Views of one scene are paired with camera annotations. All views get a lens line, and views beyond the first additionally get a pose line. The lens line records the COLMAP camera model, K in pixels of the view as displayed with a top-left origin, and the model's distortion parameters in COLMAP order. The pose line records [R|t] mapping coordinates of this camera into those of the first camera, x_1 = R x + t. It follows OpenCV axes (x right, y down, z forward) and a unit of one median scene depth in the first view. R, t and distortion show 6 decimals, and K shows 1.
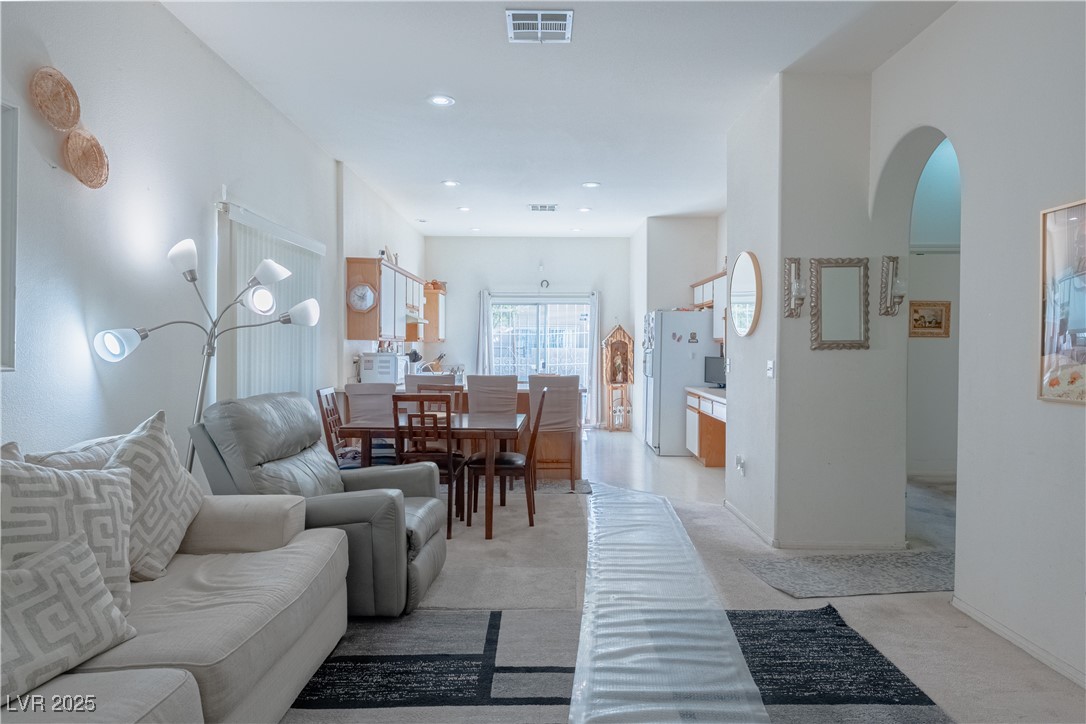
lens RADIAL K [[666.0, 0, 546.9], [0, 666.0, 351.5], [0, 0, 1]] dist [0.005499, 0.000842]
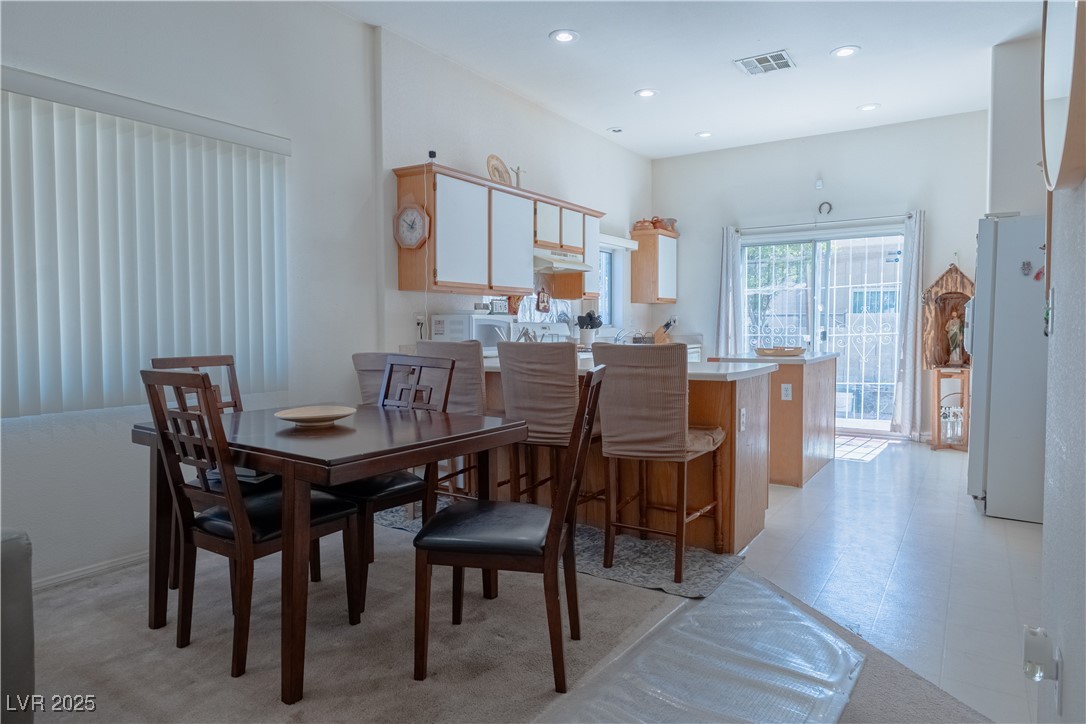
lens RADIAL K [[666.0, 0, 546.9], [0, 666.0, 351.5], [0, 0, 1]] dist [0.005499, 0.000842]
pose [[0.833296, 0.015175, -0.552619, 0.135726], [0.002596, 0.999505, 0.031362, 0.015724], [0.552821, -0.027568, 0.832844, 0.332326]]
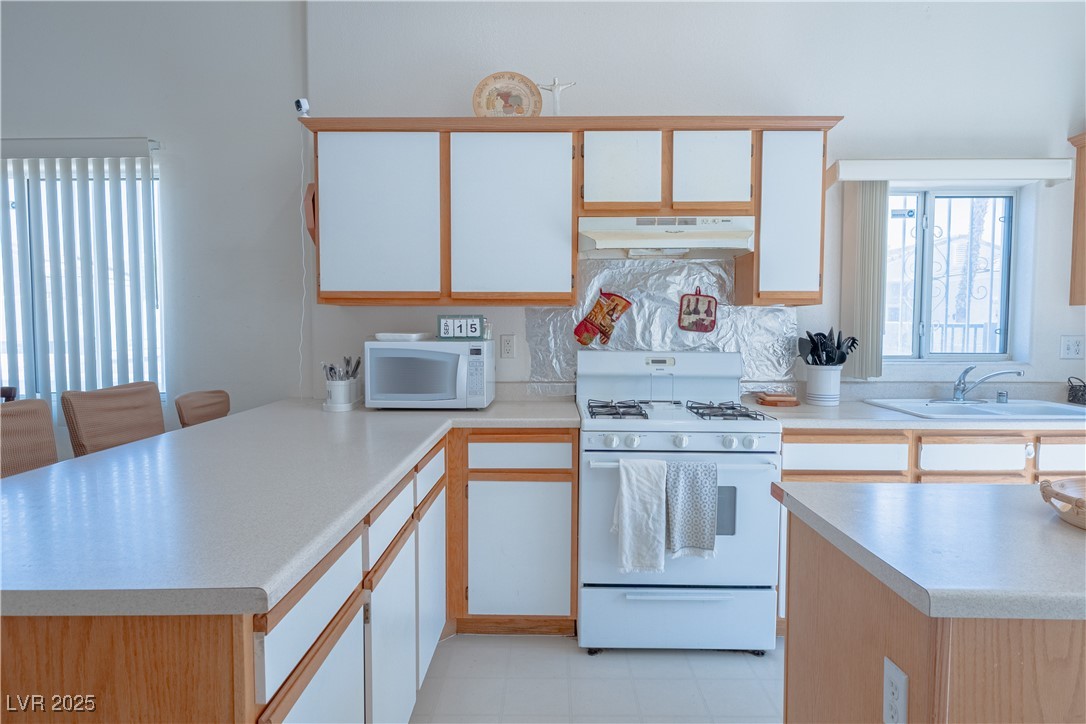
lens RADIAL K [[656.7, 0, 543.0], [0, 656.7, 362.0], [0, 0, 1]] dist [0.000992, -0.000248]
pose [[-0.022748, 0.053577, -0.998305, 0.125131], [-0.009588, 0.998505, 0.053806, -0.001922], [0.999695, 0.010796, -0.022200, 0.751401]]
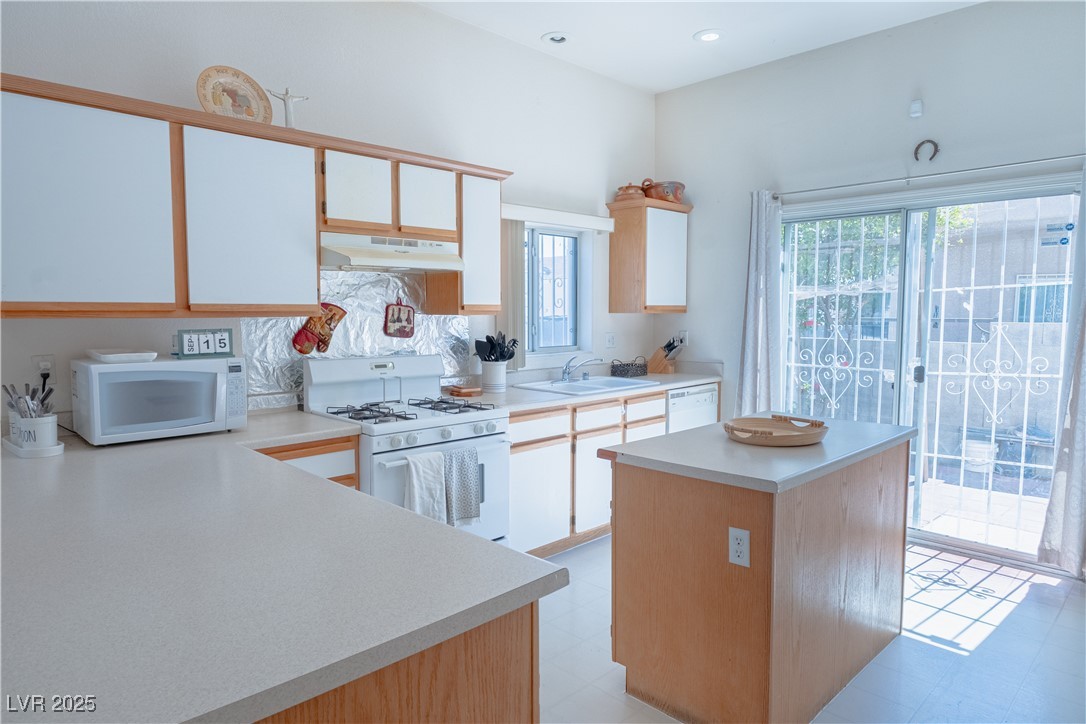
lens RADIAL K [[662.2, 0, 545.0], [0, 662.2, 358.0], [0, 0, 1]] dist [-0.000188, 0.000084]
pose [[0.695342, 0.047749, -0.717091, 0.121246], [-0.002958, 0.997972, 0.063584, -0.012143], [0.718673, -0.042091, 0.694073, 0.625623]]
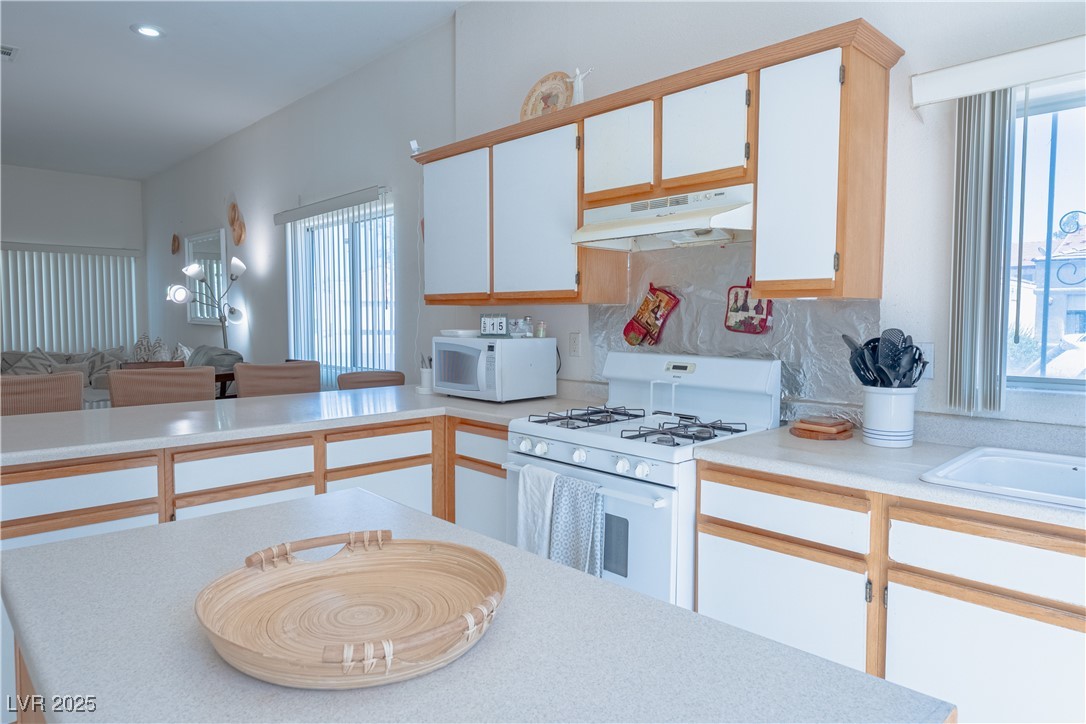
lens RADIAL K [[671.8, 0, 539.2], [0, 671.8, 355.6], [0, 0, 1]] dist [0.004454, 0.000321]
pose [[-0.727573, 0.032869, -0.685243, 0.042588], [-0.010961, 0.998167, 0.059518, -0.005997], [0.685943, 0.050815, -0.725879, 0.949118]]
